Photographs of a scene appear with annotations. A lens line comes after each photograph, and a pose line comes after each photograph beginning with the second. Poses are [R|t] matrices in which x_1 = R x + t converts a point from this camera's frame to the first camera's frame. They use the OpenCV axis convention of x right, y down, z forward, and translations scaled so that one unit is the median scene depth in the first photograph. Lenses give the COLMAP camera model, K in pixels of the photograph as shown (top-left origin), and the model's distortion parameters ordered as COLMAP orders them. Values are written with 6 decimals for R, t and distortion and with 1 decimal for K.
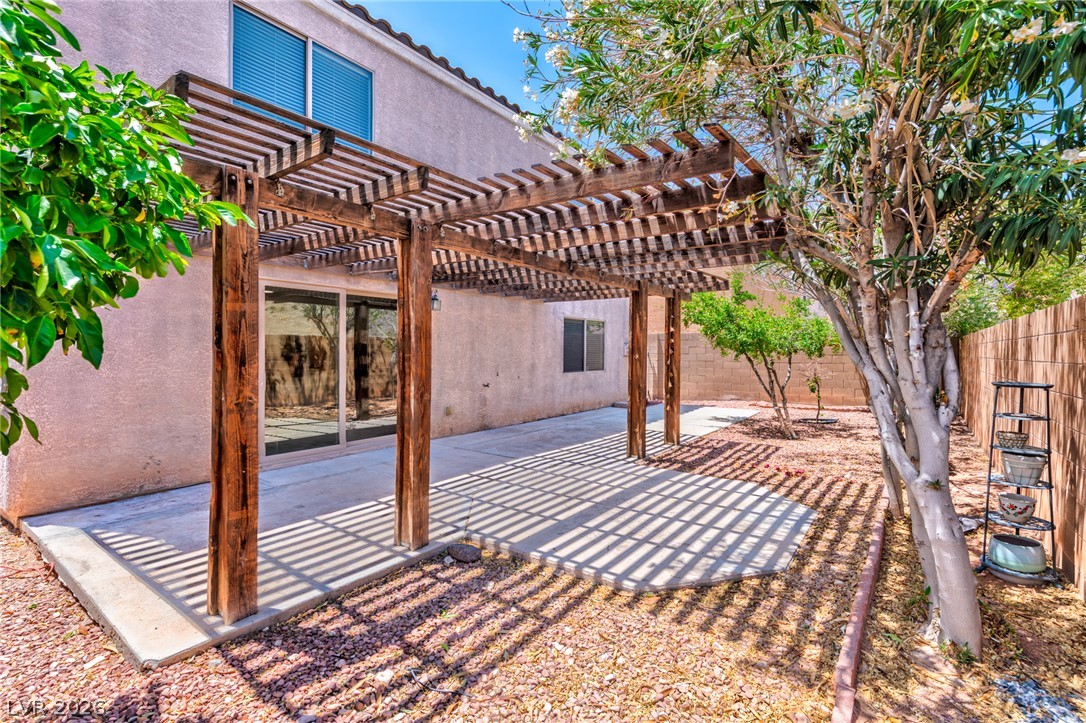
lens RADIAL K [[494.7, 0, 566.2], [0, 494.7, 355.5], [0, 0, 1]] dist [0.000627, -0.000189]
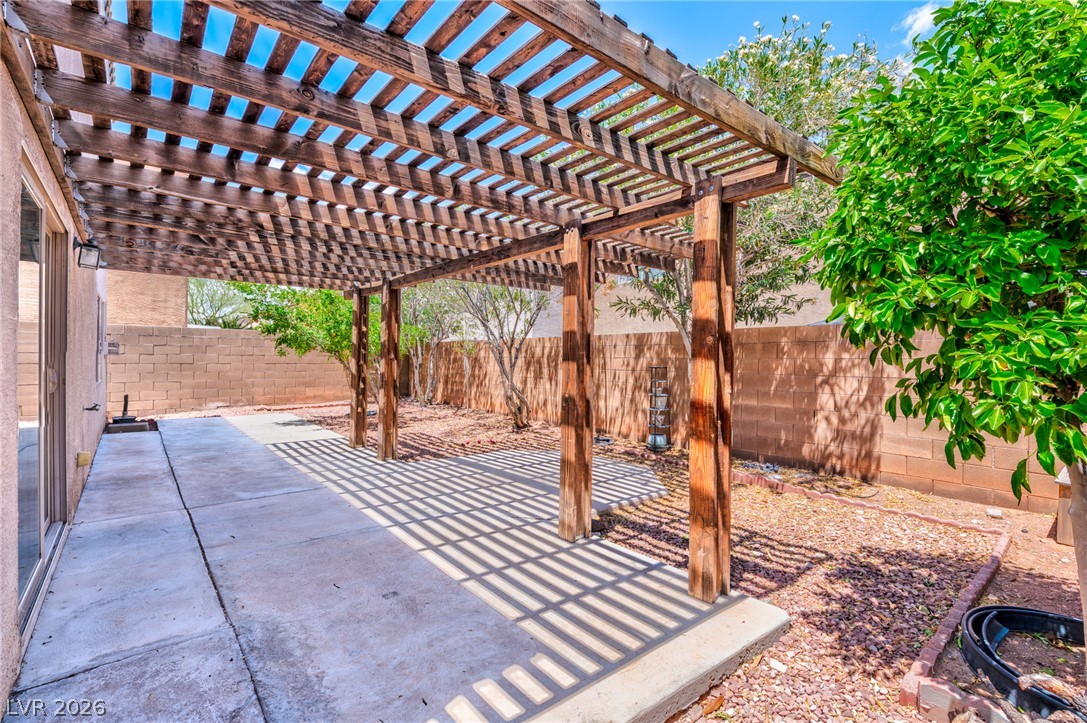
lens RADIAL K [[495.1, 0, 566.7], [0, 495.1, 355.5], [0, 0, 1]] dist [0.000627, -0.000189]
pose [[0.248790, 0.002812, 0.968553, -0.987765], [0.001207, 0.999994, -0.003214, 0.006729], [-0.968557, 0.001968, 0.248785, 0.573455]]
